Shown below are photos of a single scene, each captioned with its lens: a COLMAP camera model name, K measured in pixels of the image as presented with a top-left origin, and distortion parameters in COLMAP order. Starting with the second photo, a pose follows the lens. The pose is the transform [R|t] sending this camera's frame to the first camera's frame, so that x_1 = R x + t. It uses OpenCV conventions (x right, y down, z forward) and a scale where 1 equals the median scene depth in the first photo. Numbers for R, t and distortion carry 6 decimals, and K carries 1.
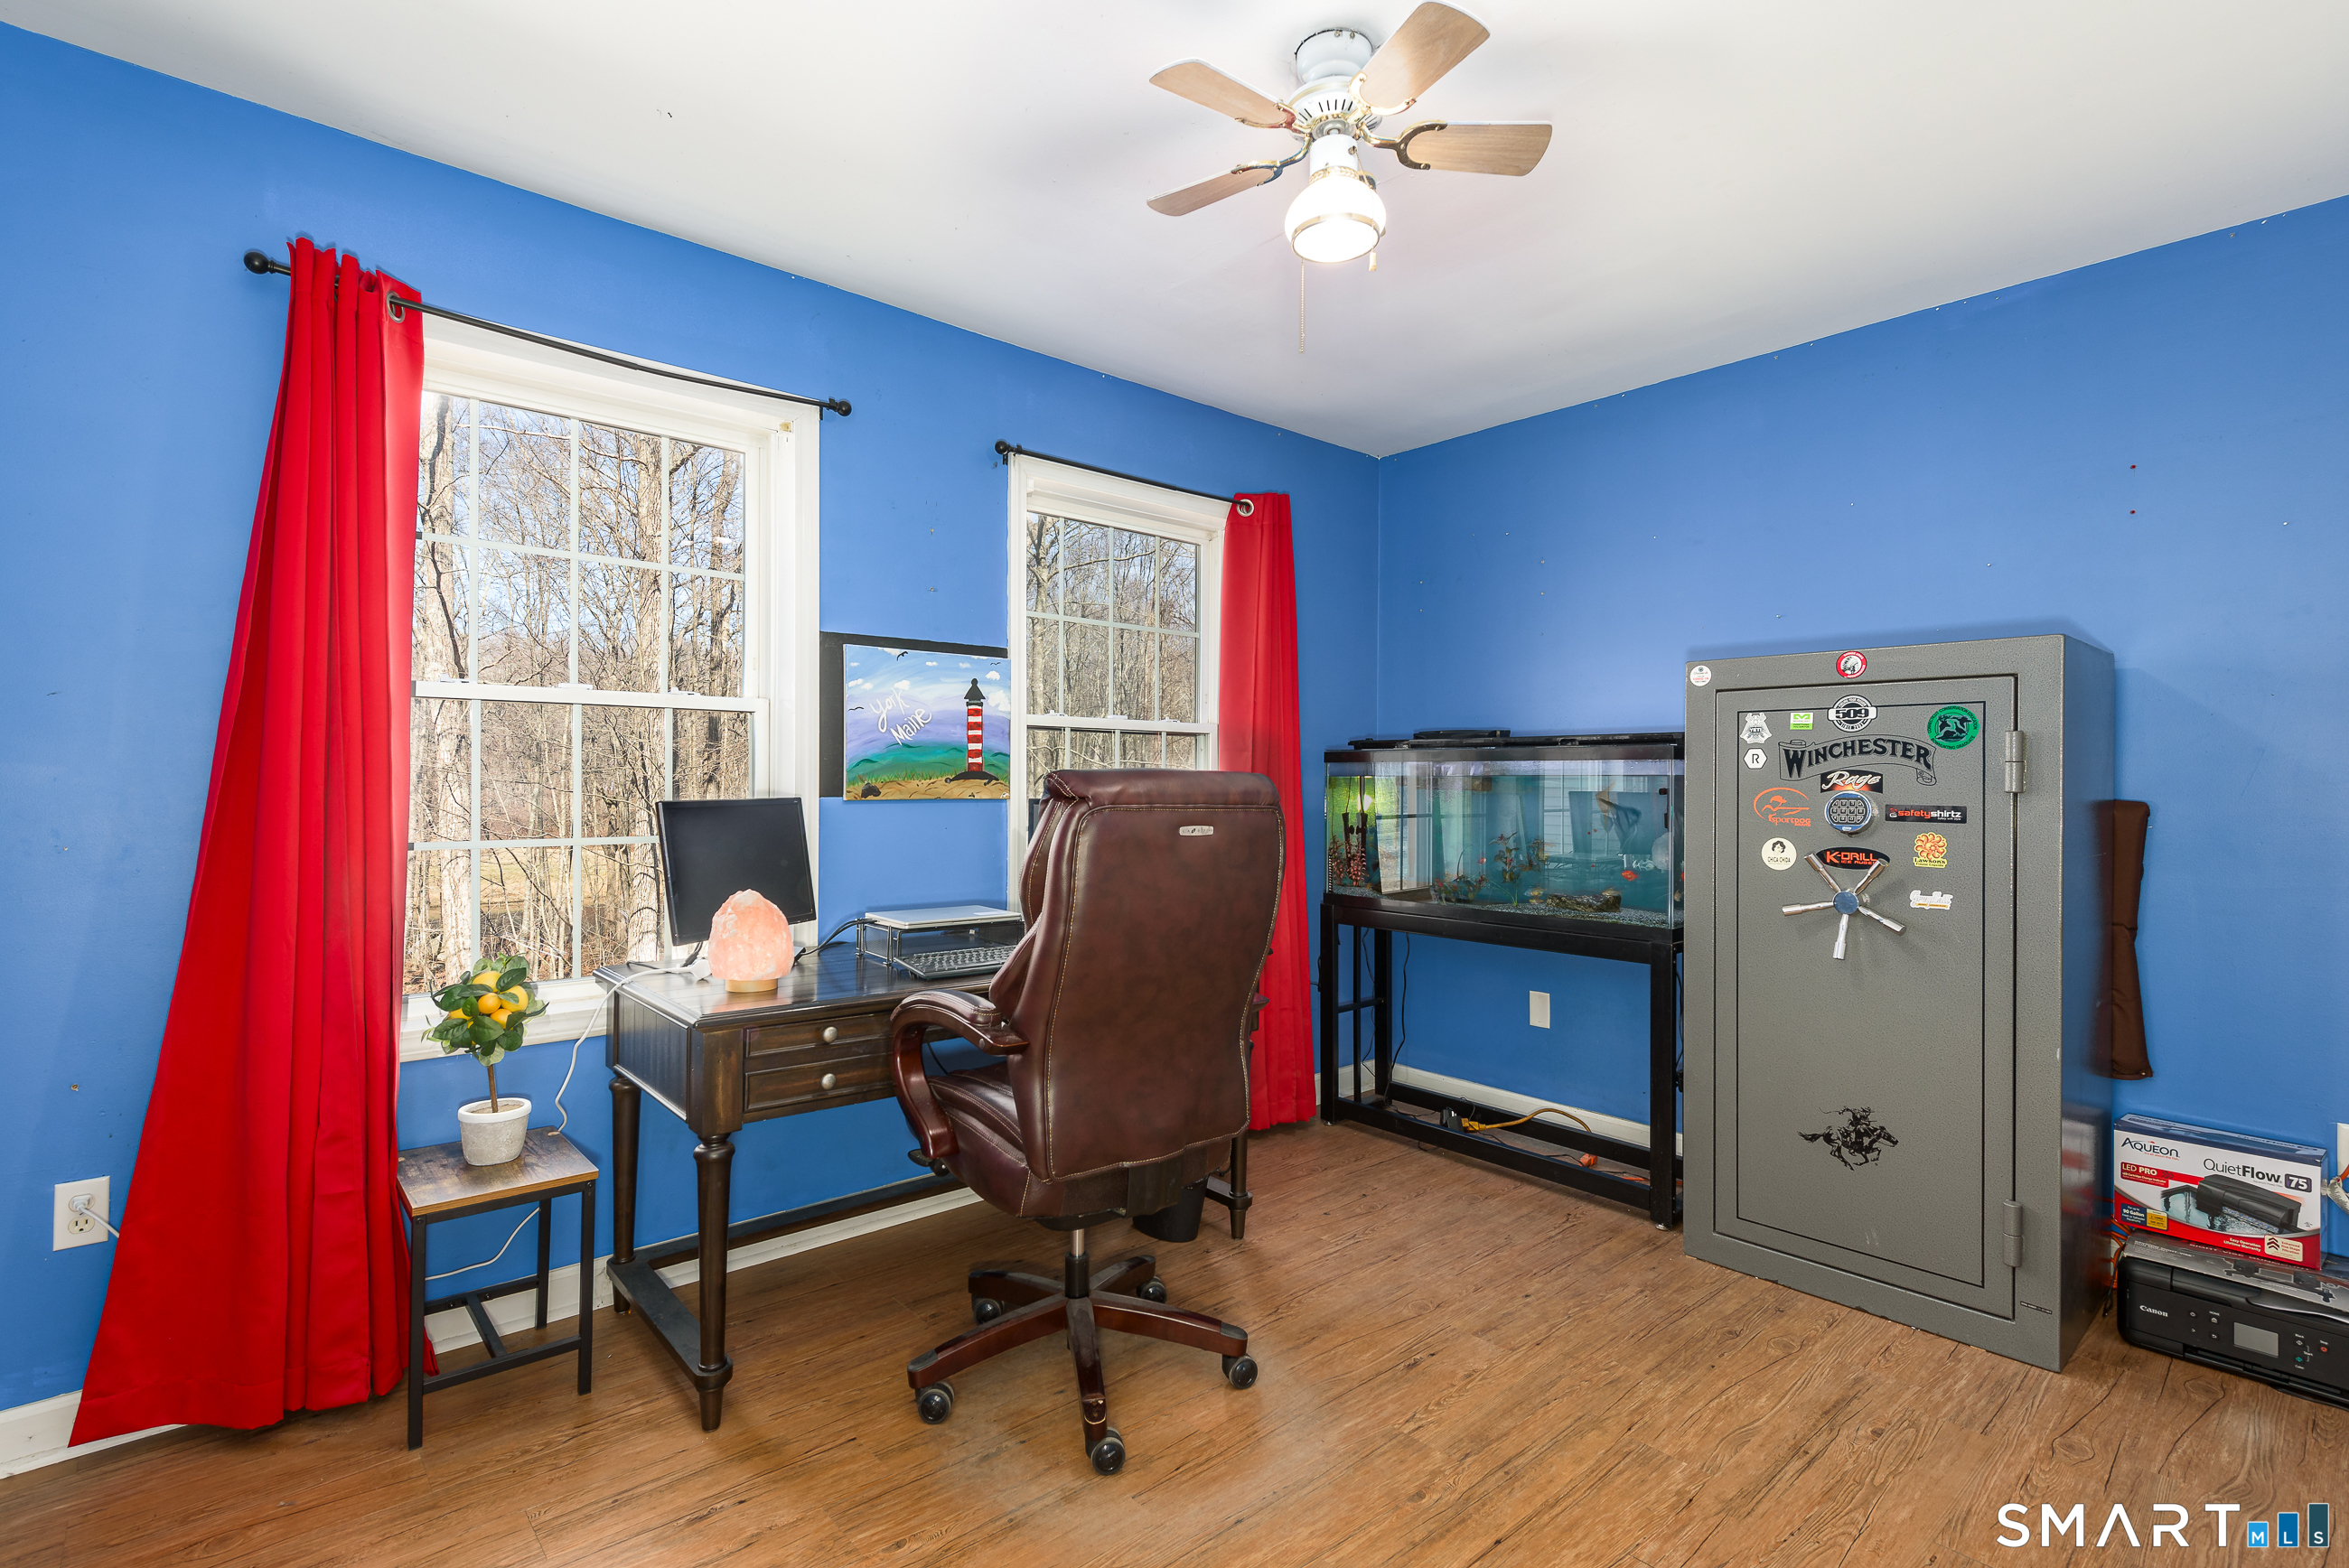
lens RADIAL K [[1099.5, 0, 1170.1], [0, 1099.5, 787.6], [0, 0, 1]] dist [-0.002502, -0.000479]
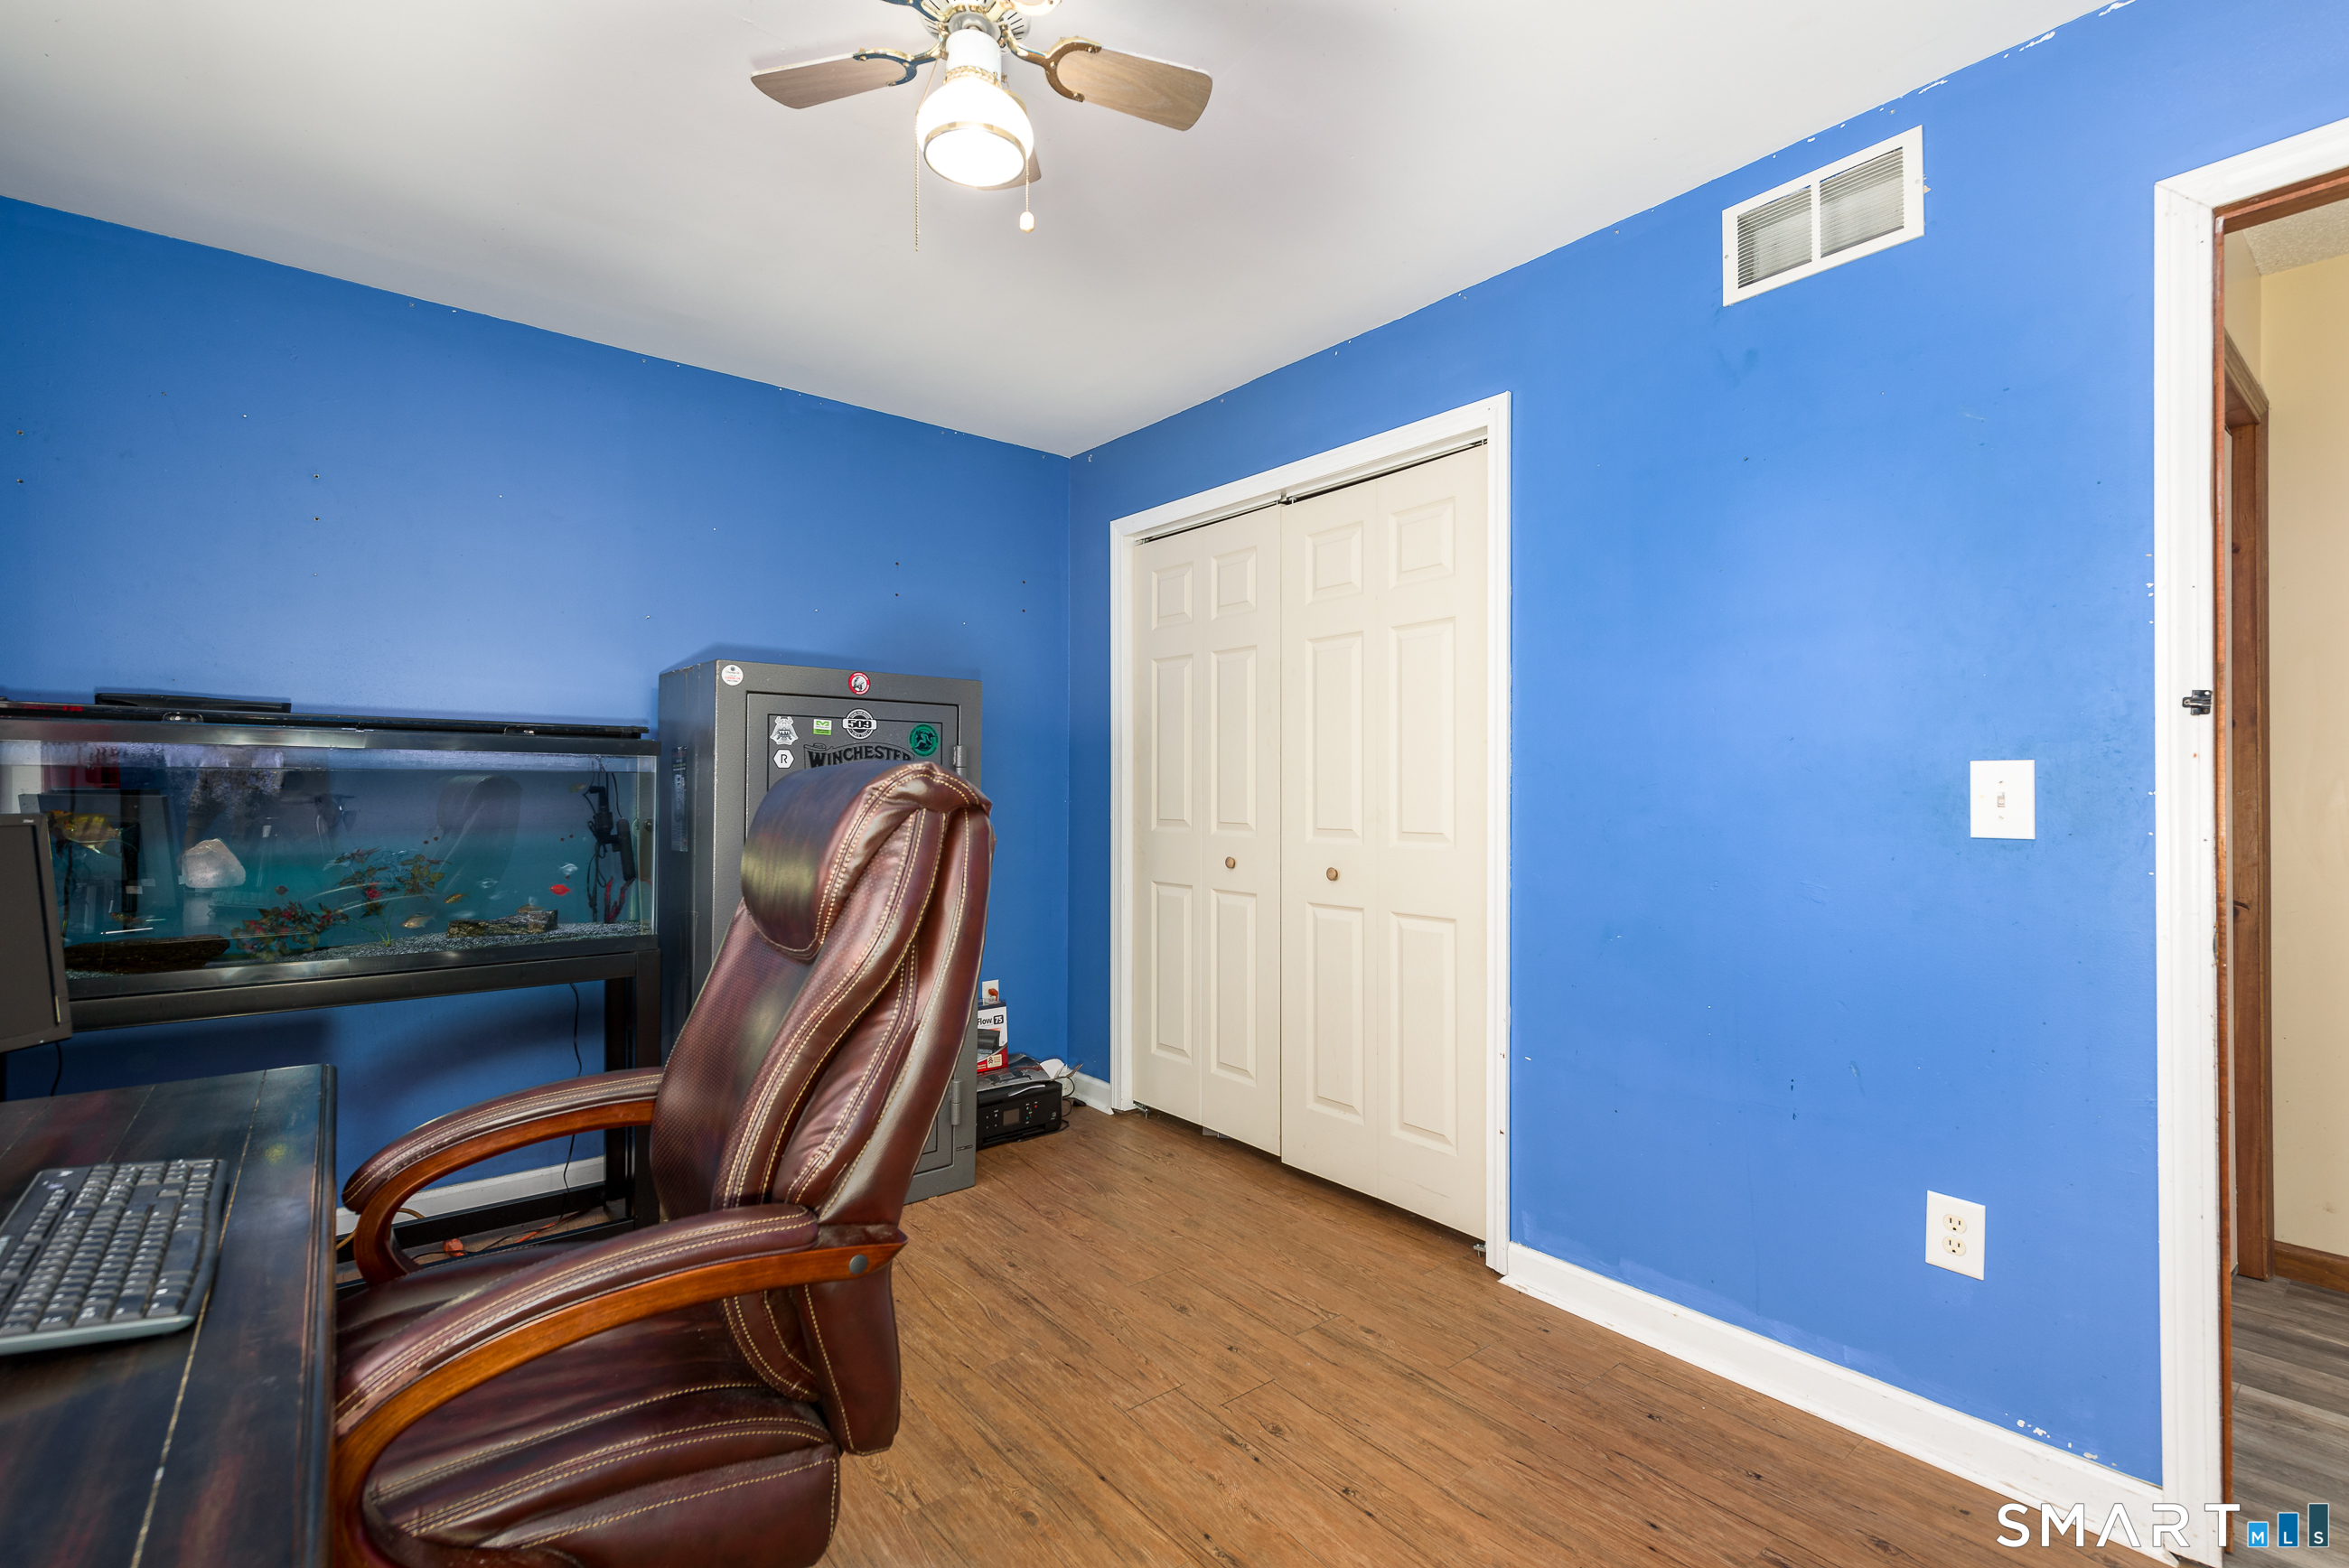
lens RADIAL K [[1048.4, 0, 1169.6], [0, 1048.4, 776.8], [0, 0, 1]] dist [0.001740, 0.000160]
pose [[0.031706, 0.001753, 0.999496, -0.518093], [-0.005942, 0.999981, -0.001566, -0.009719], [-0.999480, -0.005890, 0.031716, 0.623056]]
